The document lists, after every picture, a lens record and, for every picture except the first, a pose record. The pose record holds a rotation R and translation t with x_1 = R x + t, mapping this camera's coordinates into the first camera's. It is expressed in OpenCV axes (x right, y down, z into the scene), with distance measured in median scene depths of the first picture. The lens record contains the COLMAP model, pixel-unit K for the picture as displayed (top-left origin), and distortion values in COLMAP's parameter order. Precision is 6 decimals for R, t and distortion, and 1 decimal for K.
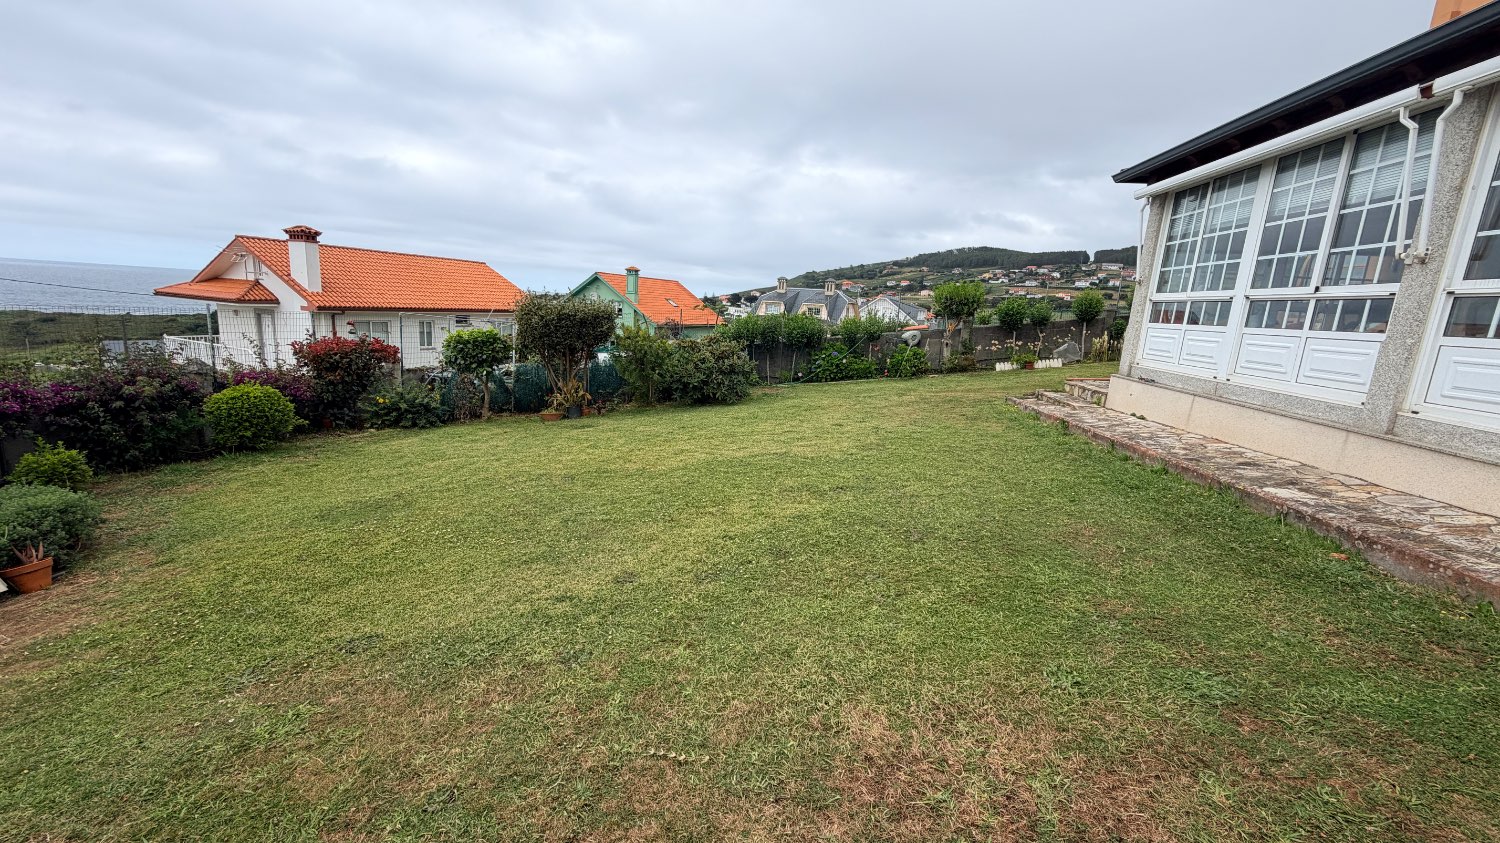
lens RADIAL K [[595.9, 0, 743.3], [0, 595.9, 422.0], [0, 0, 1]] dist [-0.001824, 0.000374]
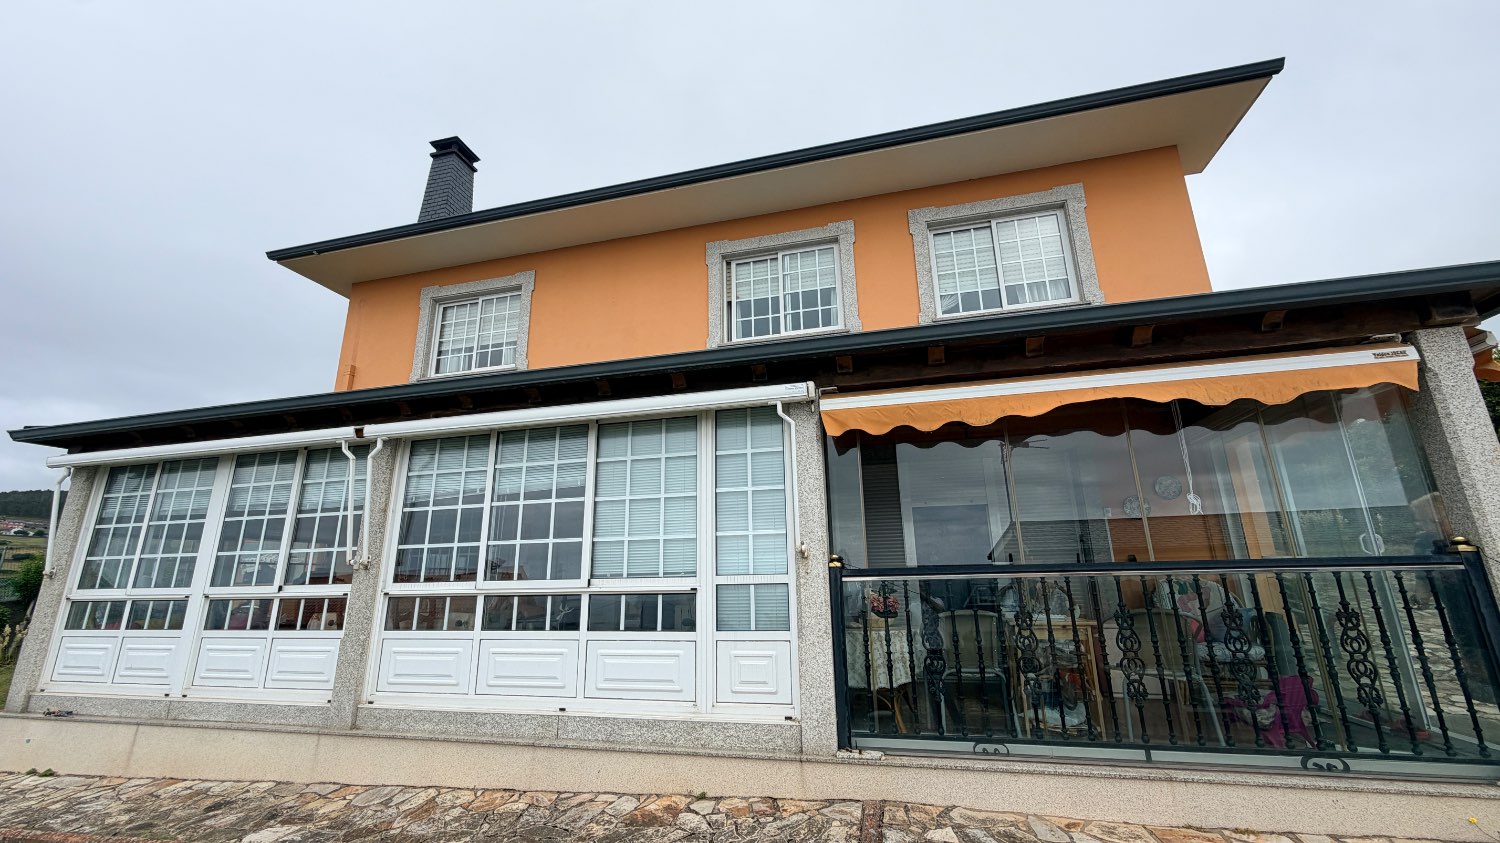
lens RADIAL K [[595.9, 0, 743.3], [0, 595.9, 422.0], [0, 0, 1]] dist [-0.001824, 0.000374]
pose [[0.124869, 0.199226, 0.971965, 0.016266], [0.218477, 0.950066, -0.222805, -0.081356], [-0.967820, 0.240174, 0.075107, 0.078573]]
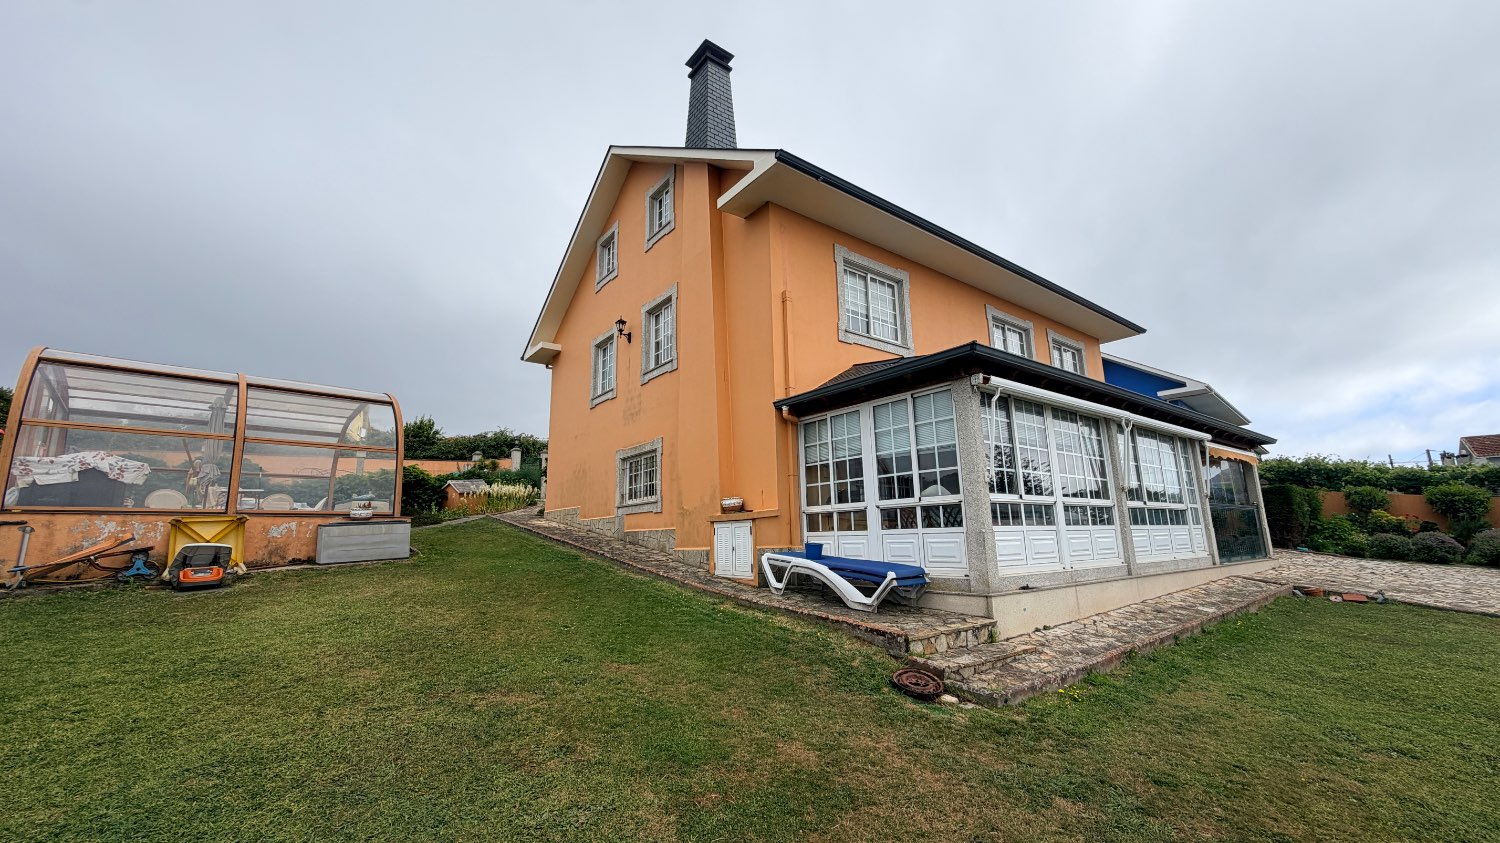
lens RADIAL K [[593.5, 0, 747.0], [0, 593.5, 426.9], [0, 0, 1]] dist [0.001456, 0.000236]
pose [[-0.700357, 0.091384, 0.707919, 0.390067], [0.119253, 0.992812, -0.010181, -0.448067], [-0.703761, 0.077292, -0.706220, 2.415747]]
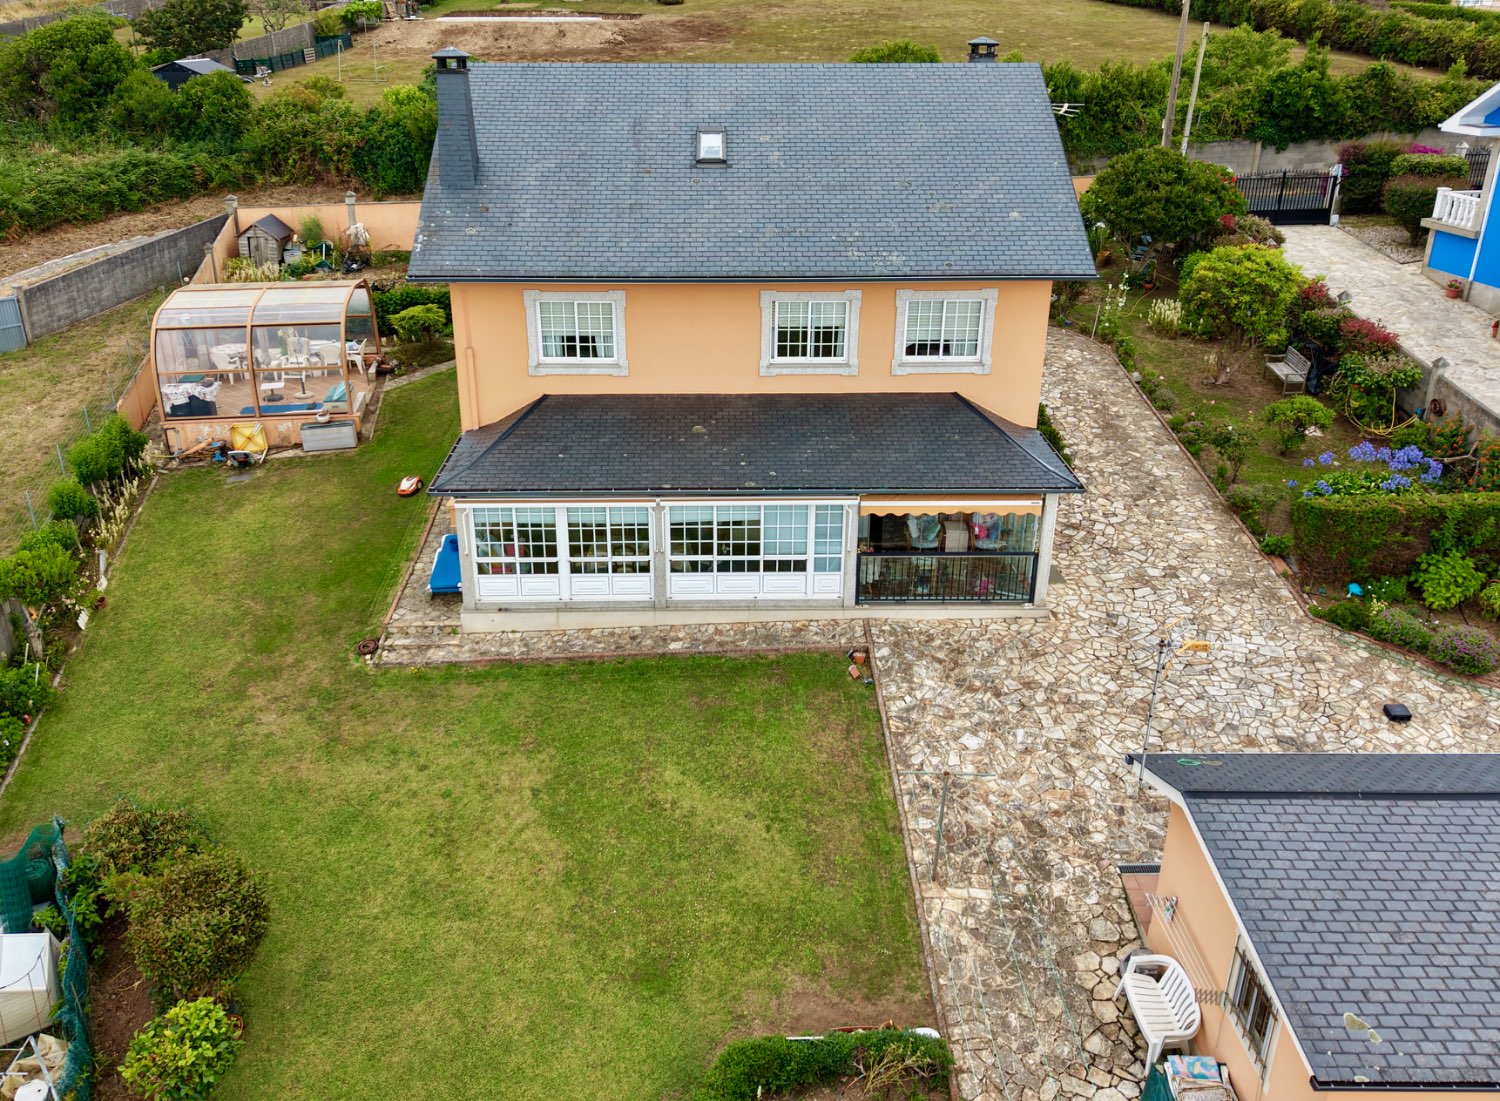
lens RADIAL K [[1178.6, 0, 735.8], [0, 1178.6, 490.8], [0, 0, 1]] dist [0.107142, -0.198079]
pose [[-0.145193, -0.422666, 0.894579, -2.605693], [0.182794, 0.877136, 0.444093, -2.035078], [-0.972371, 0.228003, -0.050093, 0.610128]]
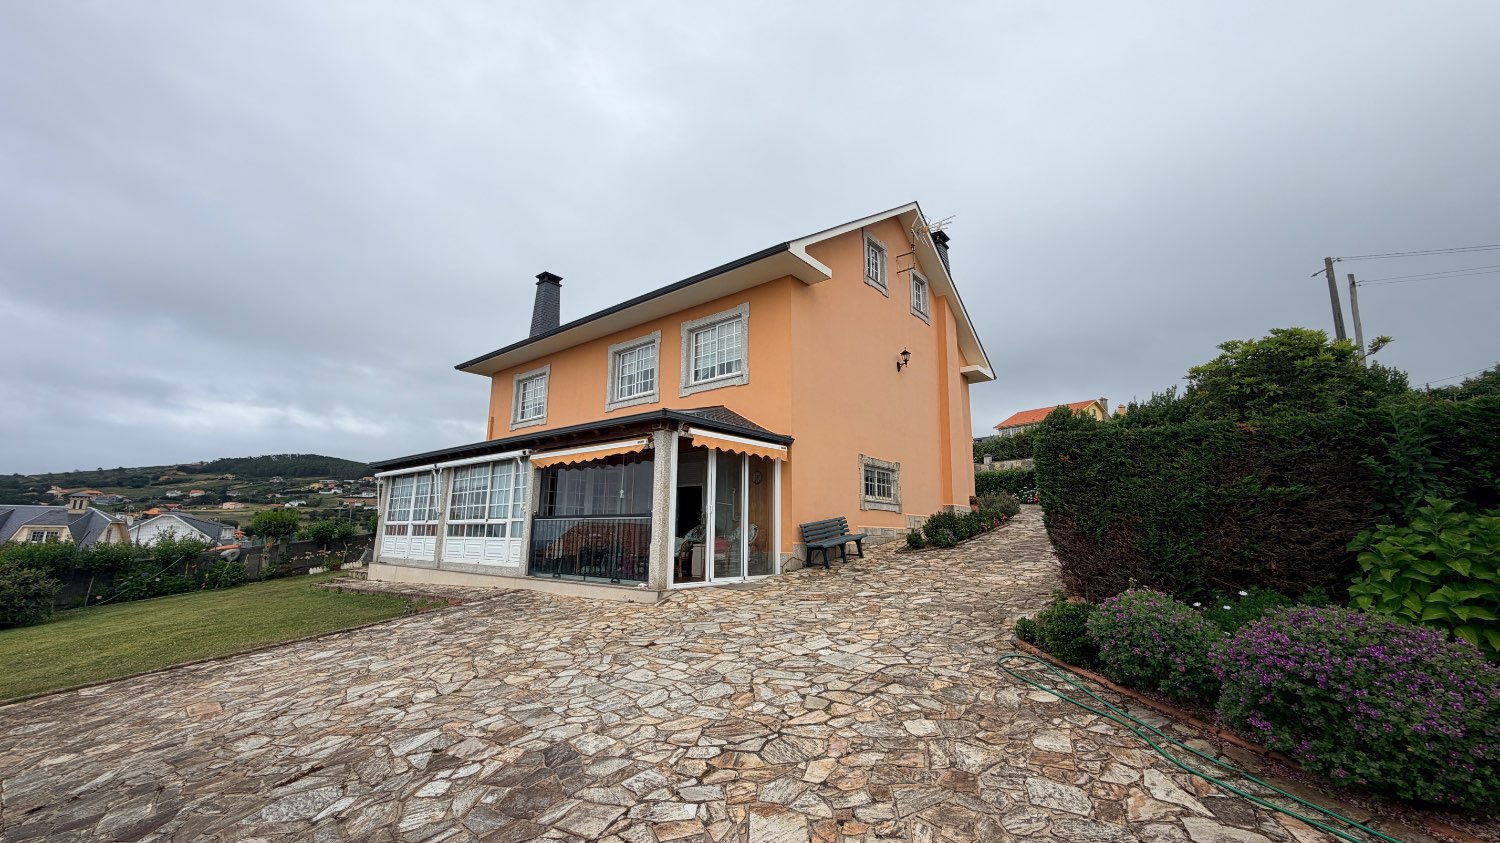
lens RADIAL K [[597.4, 0, 750.0], [0, 597.4, 421.5], [0, 0, 1]] dist [-0.002471, 0.000287]
pose [[0.537169, 0.105257, 0.836881, -0.550244], [0.187425, 0.952483, -0.240099, 0.254823], [-0.822387, 0.285827, 0.491917, -1.553921]]
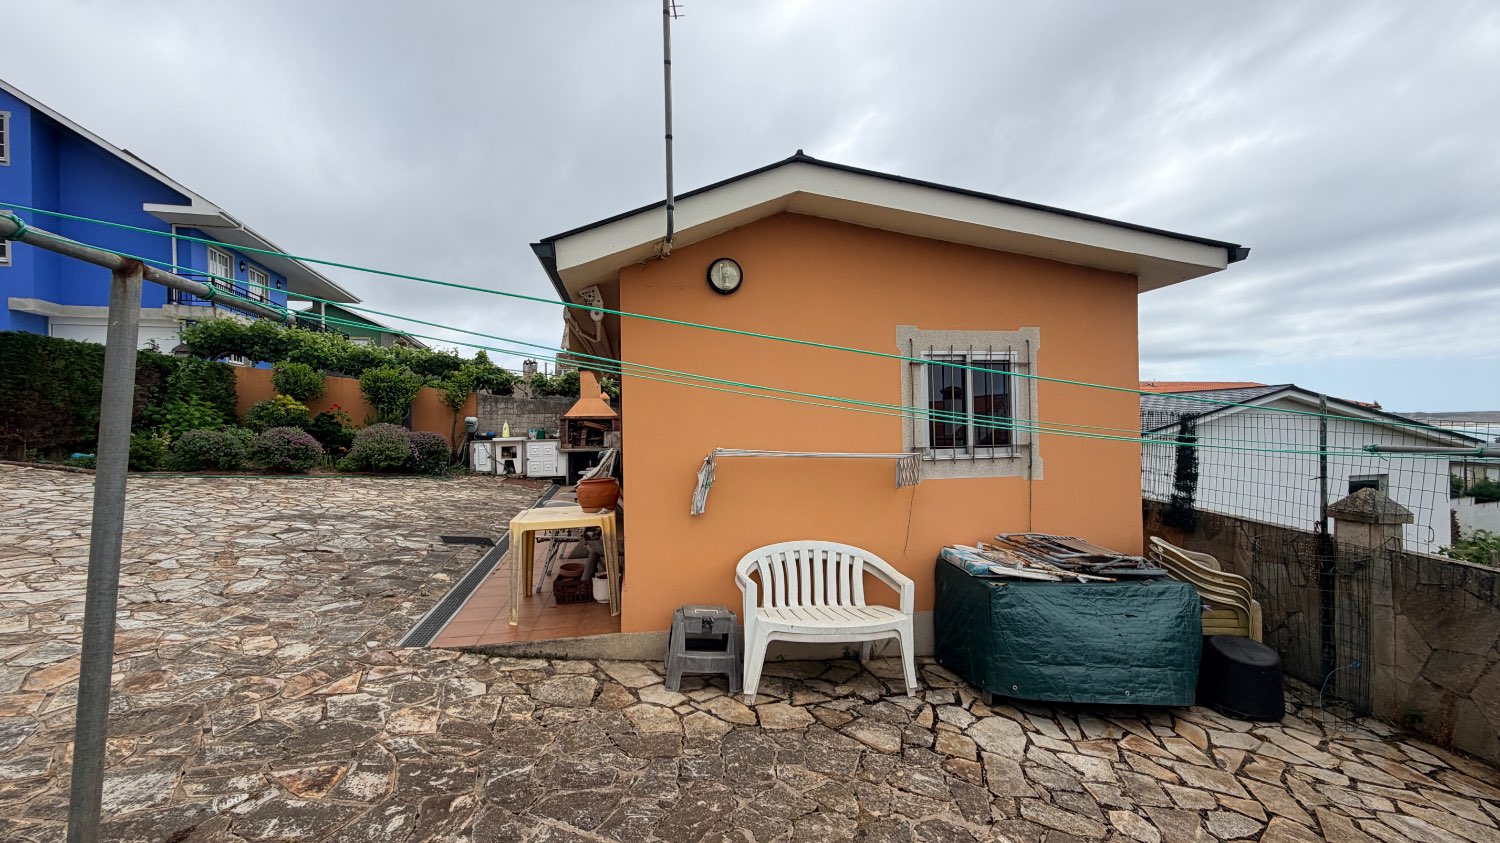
lens RADIAL K [[593.5, 0, 747.0], [0, 593.5, 426.9], [0, 0, 1]] dist [0.001456, 0.000236]
pose [[-0.946528, -0.048769, -0.318913, -0.581176], [-0.108991, 0.978729, 0.173811, -0.088860], [0.303653, 0.199276, -0.931710, 0.451986]]
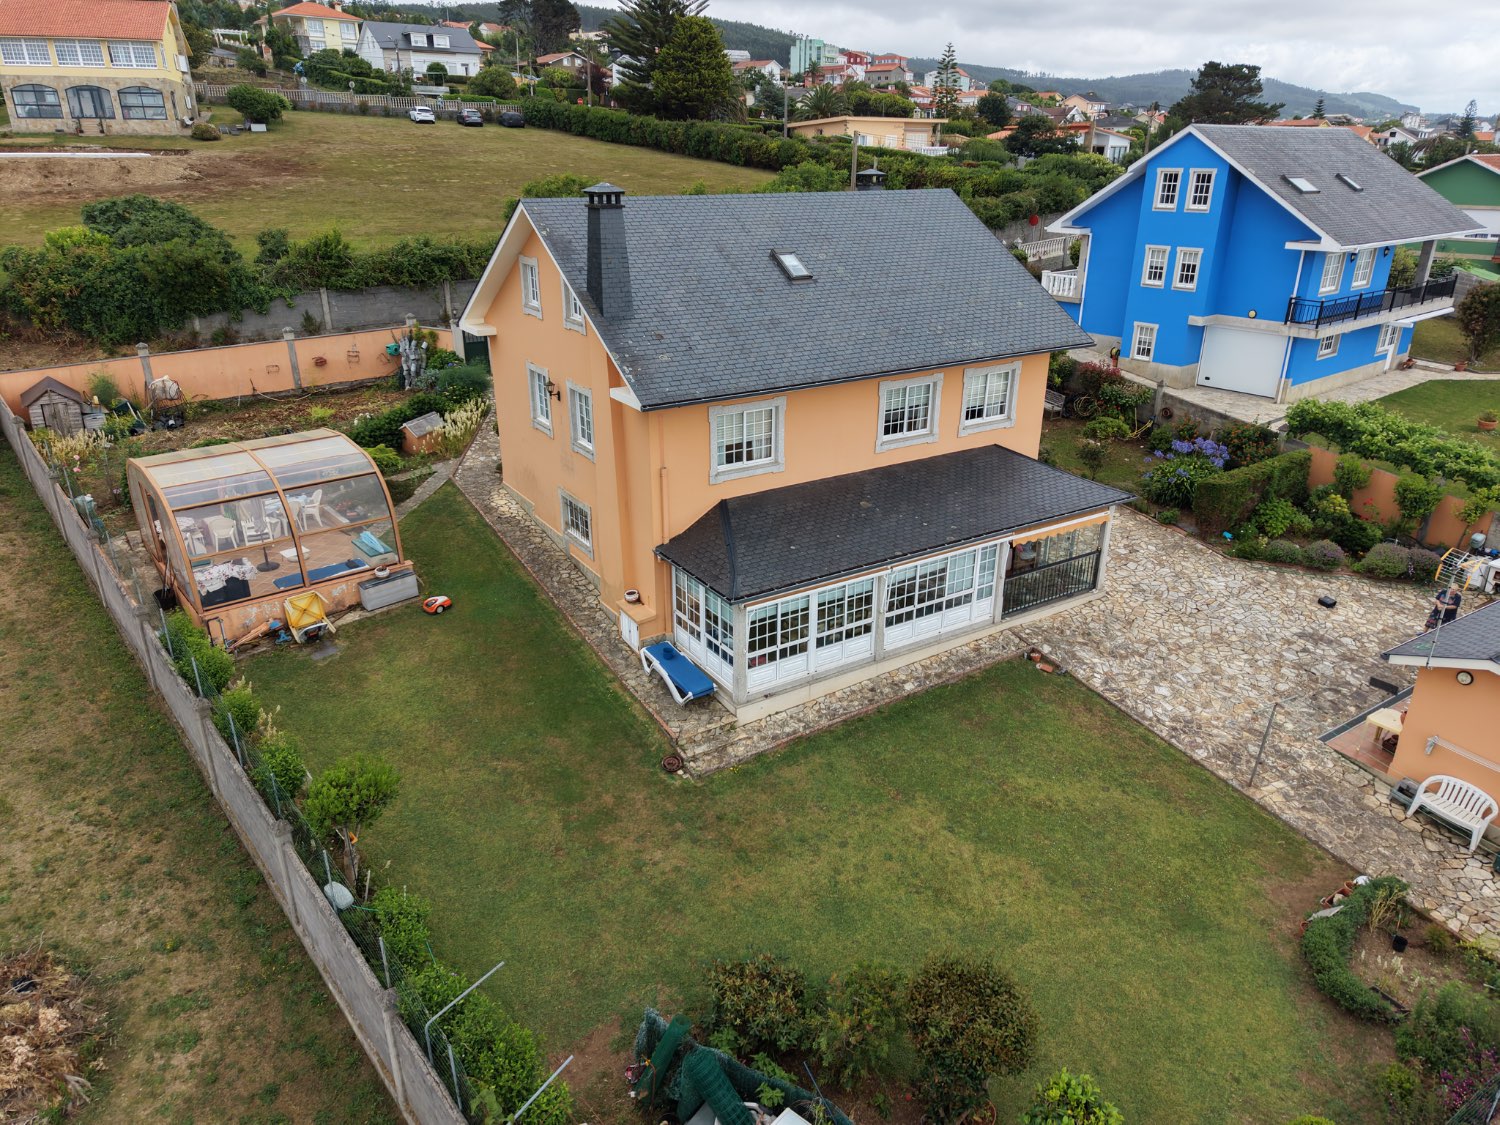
lens RADIAL K [[989.6, 0, 756.3], [0, 989.6, 558.8], [0, 0, 1]] dist [0.052042, -0.044554]
pose [[-0.638876, -0.345068, 0.687580, -1.418761], [0.110891, 0.843122, 0.526165, -2.400245], [-0.761276, 0.412400, -0.500385, 2.876375]]
